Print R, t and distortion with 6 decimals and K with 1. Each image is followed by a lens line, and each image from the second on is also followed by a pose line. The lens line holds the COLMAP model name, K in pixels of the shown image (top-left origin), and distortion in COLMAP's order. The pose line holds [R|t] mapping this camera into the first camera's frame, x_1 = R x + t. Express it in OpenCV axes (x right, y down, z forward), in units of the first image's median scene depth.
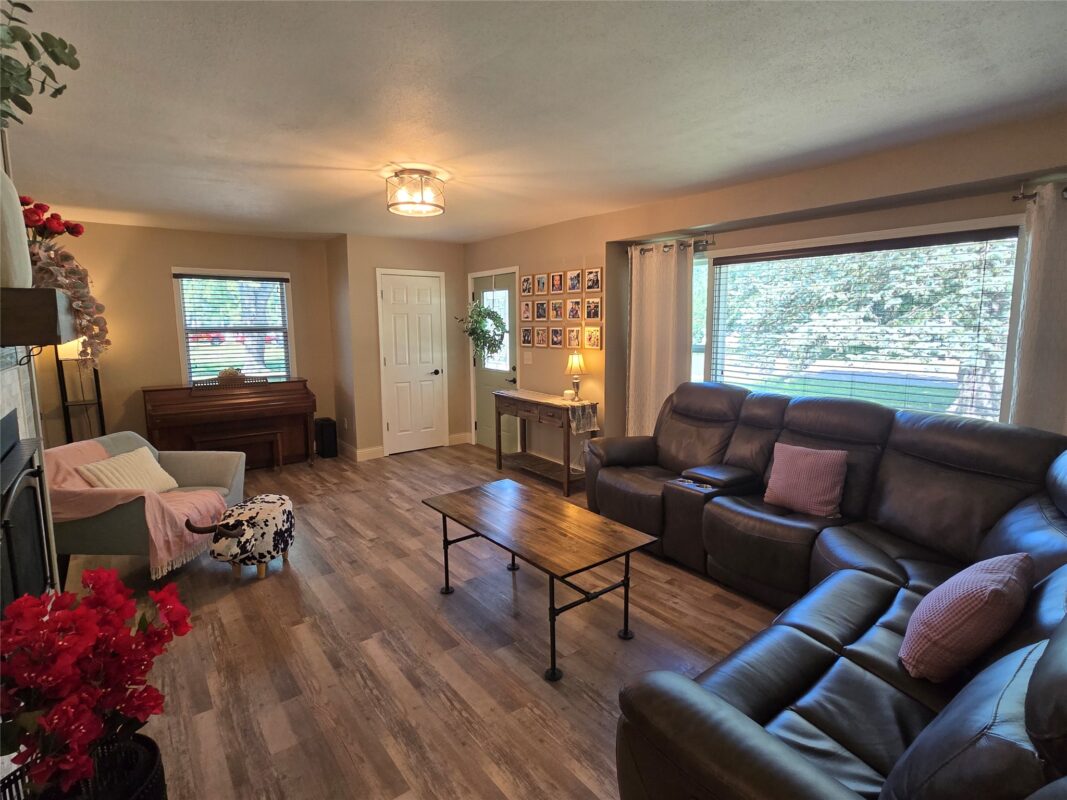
lens RADIAL K [[535.4, 0, 538.9], [0, 535.4, 395.6], [0, 0, 1]] dist [-0.002268, -0.001474]
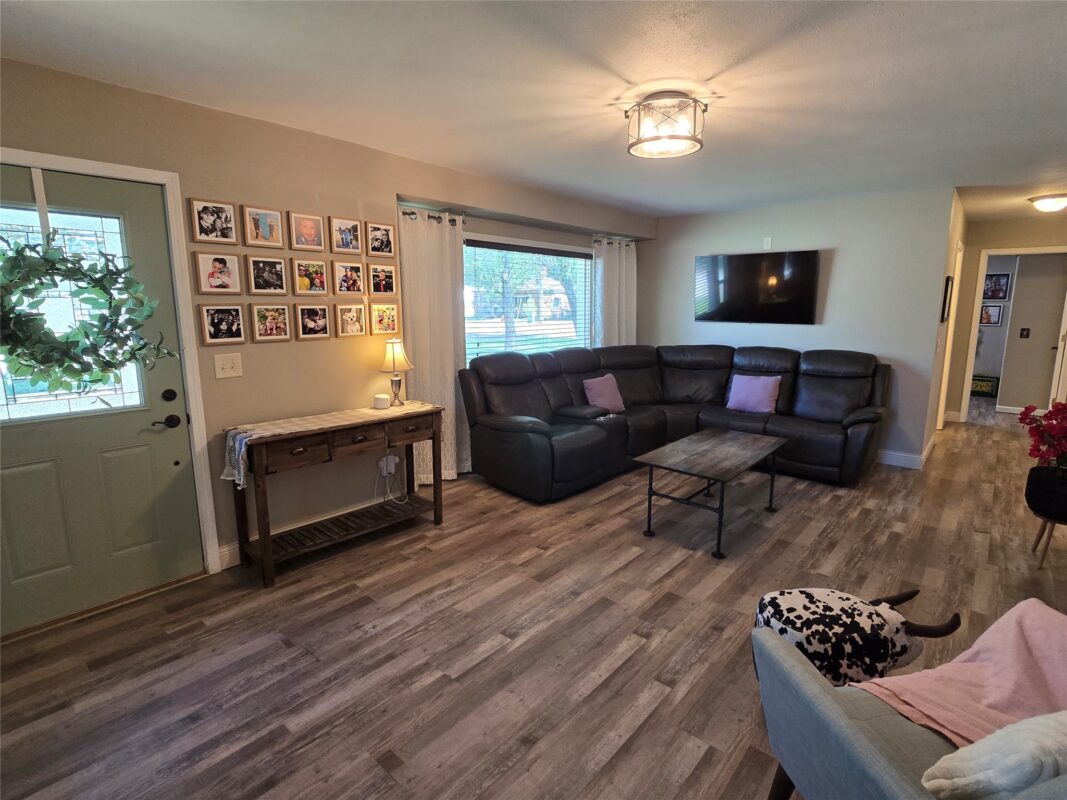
lens RADIAL K [[535.4, 0, 548.4], [0, 535.4, 392.0], [0, 0, 1]] dist [-0.002268, -0.001474]
pose [[-0.200225, -0.160651, 0.966489, -0.671738], [0.128520, 0.973634, 0.188464, -0.118453], [-0.971284, 0.161948, -0.174299, 0.915718]]
